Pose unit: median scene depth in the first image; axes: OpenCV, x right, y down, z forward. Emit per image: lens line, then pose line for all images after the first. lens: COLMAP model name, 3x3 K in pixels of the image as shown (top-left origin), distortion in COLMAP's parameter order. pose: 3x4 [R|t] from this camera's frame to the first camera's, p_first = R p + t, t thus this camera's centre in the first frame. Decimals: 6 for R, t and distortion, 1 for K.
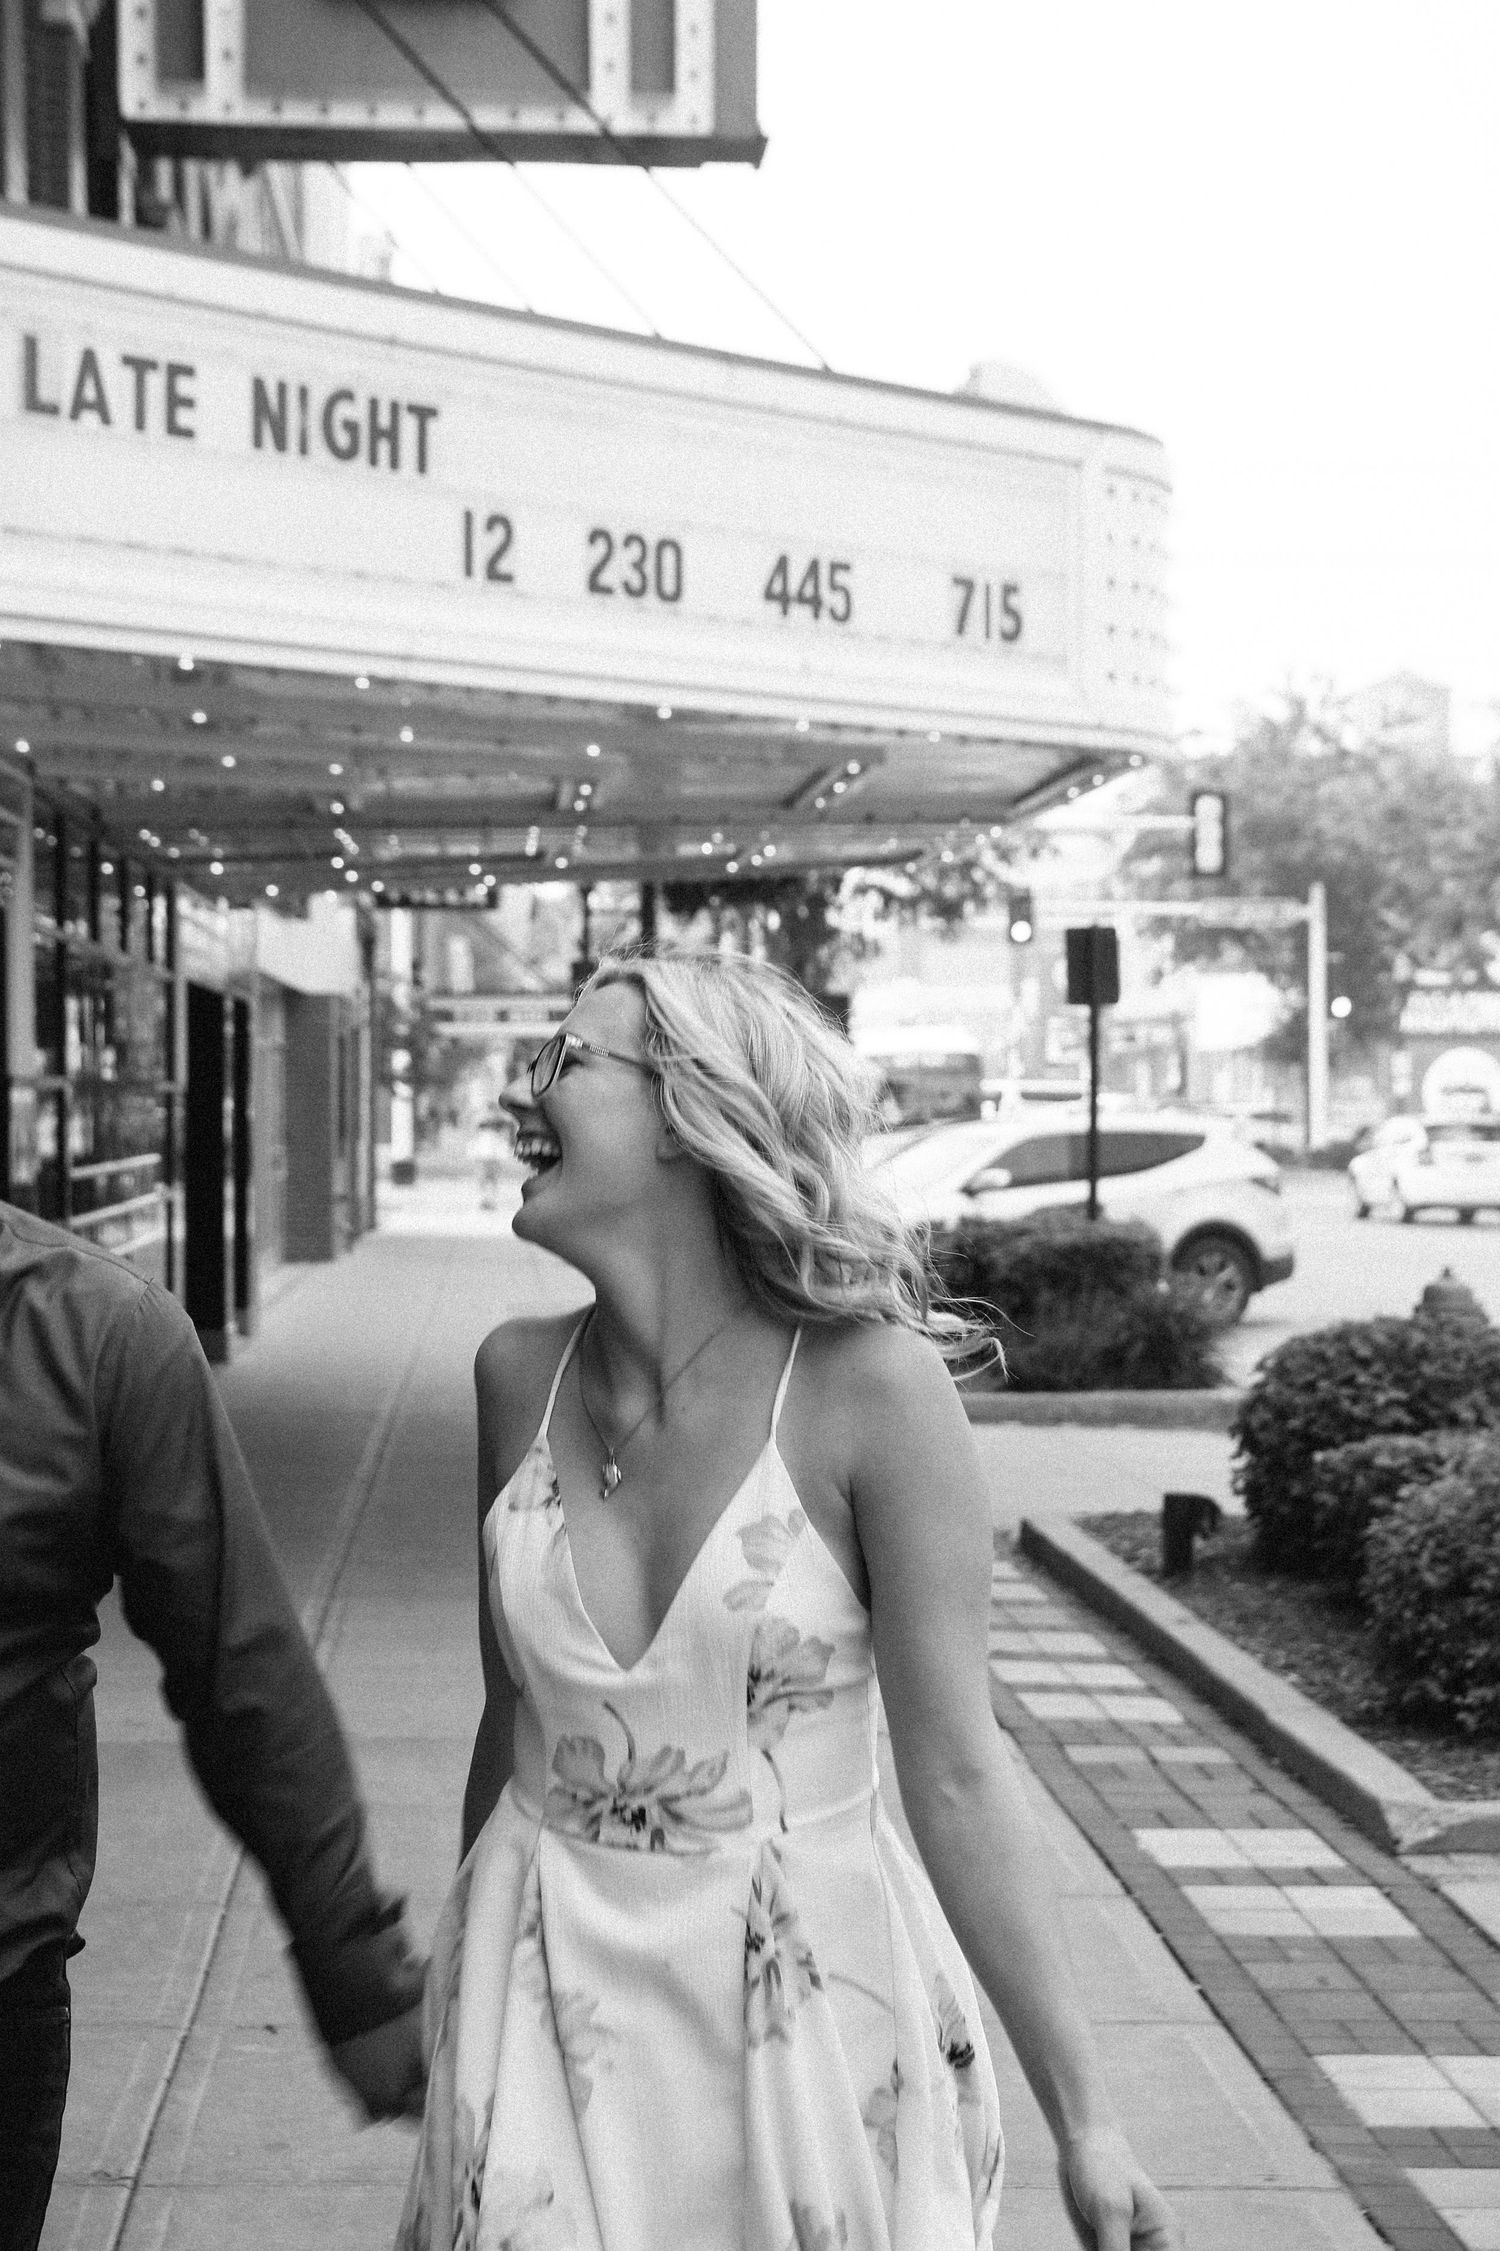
lens RADIAL K [[3674.1, 0, 758.0], [0, 3674.1, 1099.5], [0, 0, 1]] dist [0.158048, -0.048155]
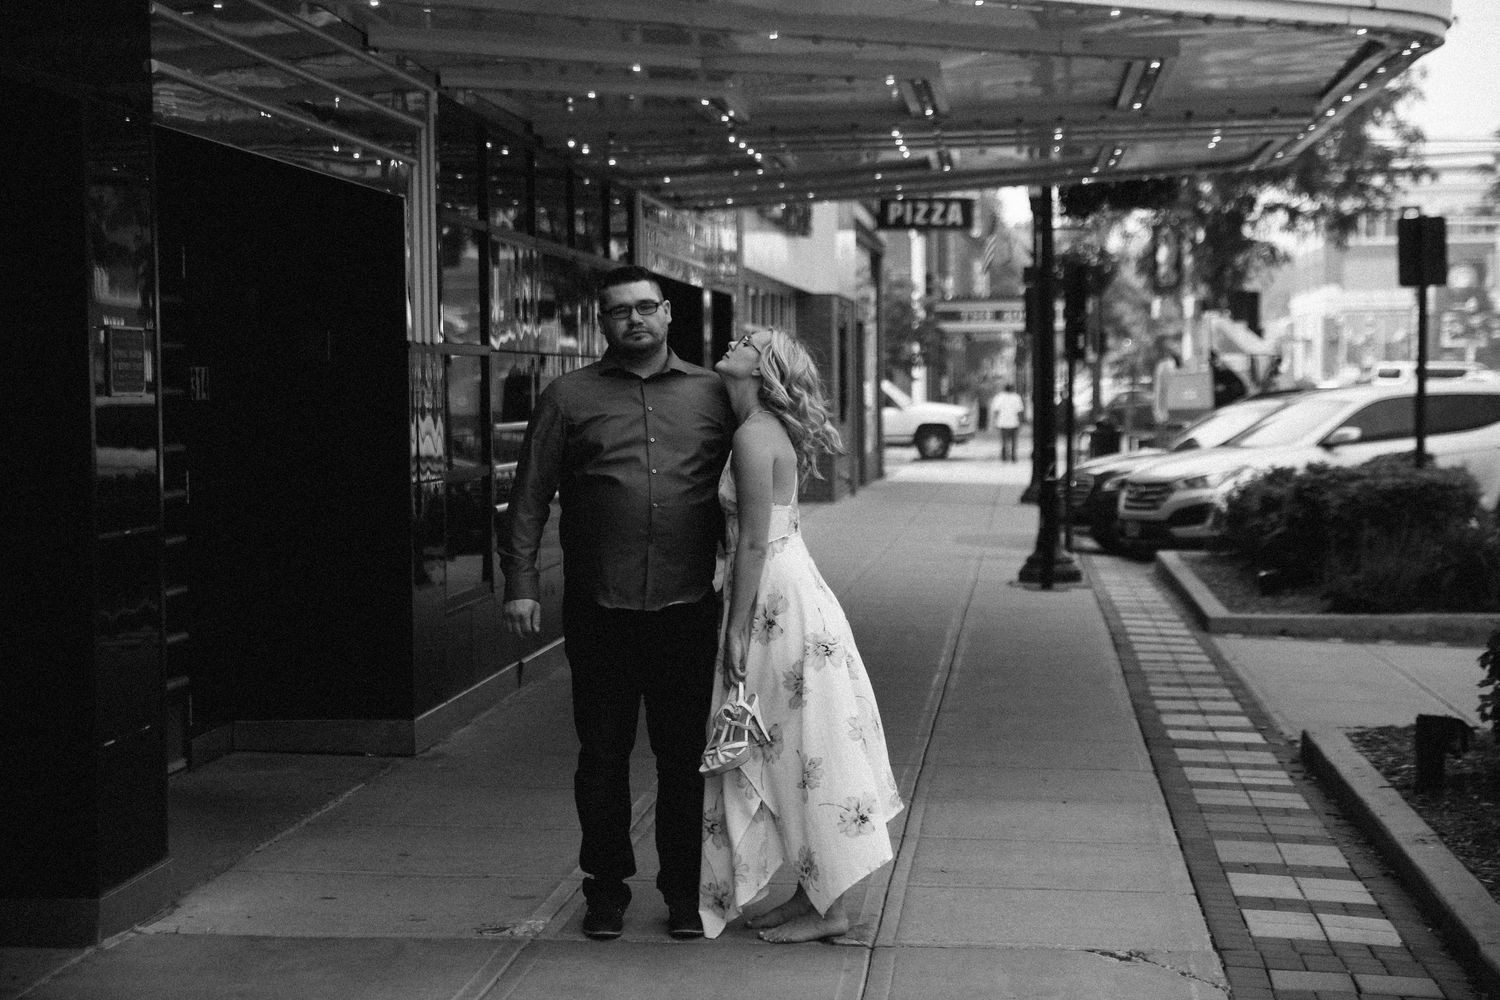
lens RADIAL K [[2712.7, 0, 749.2], [0, 2712.7, 523.8], [0, 0, 1]] dist [0.203979, -0.010586]
pose [[0.985497, 0.003173, -0.169662, 0.039824], [0.005623, 0.998666, 0.051336, 0.005805], [0.169599, -0.051546, 0.984164, 0.130127]]
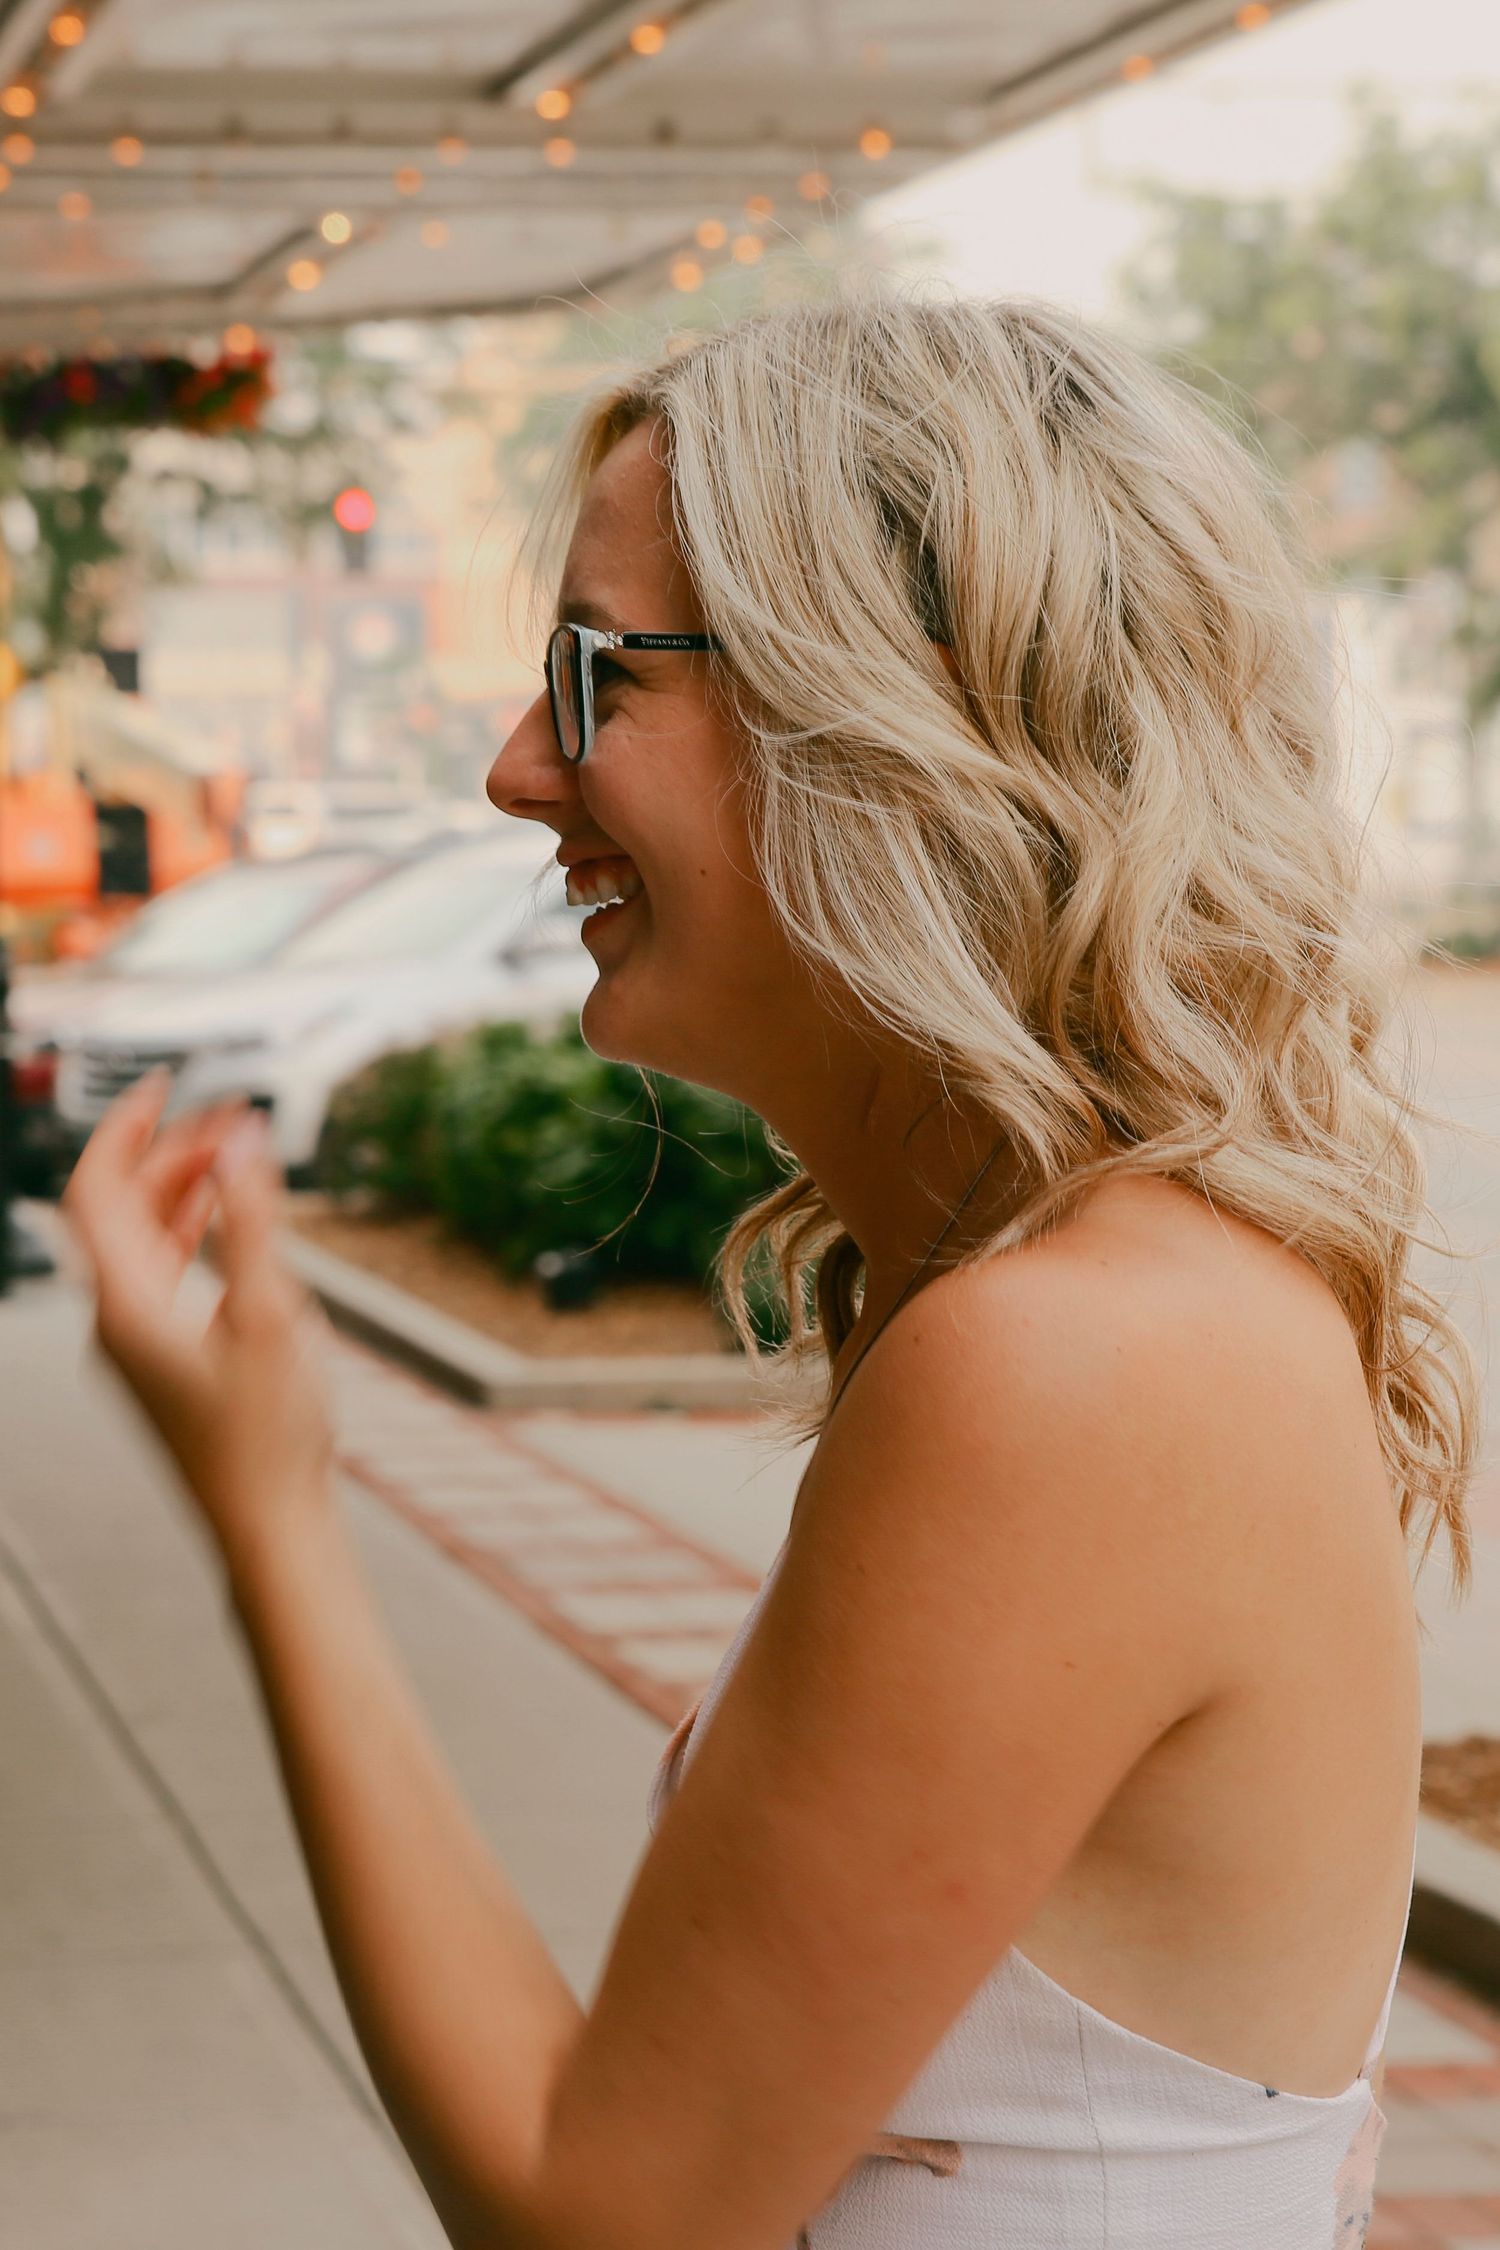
lens RADIAL K [[5153.3, 0, 663.5], [0, 5153.3, 1125.1], [0, 0, 1]] dist [0.058403, 0.316926]
pose [[0.989045, -0.017591, 0.146559, -0.062348], [0.008932, 0.998186, 0.059532, 0.005856], [-0.147341, -0.057571, 0.987409, 0.371887]]
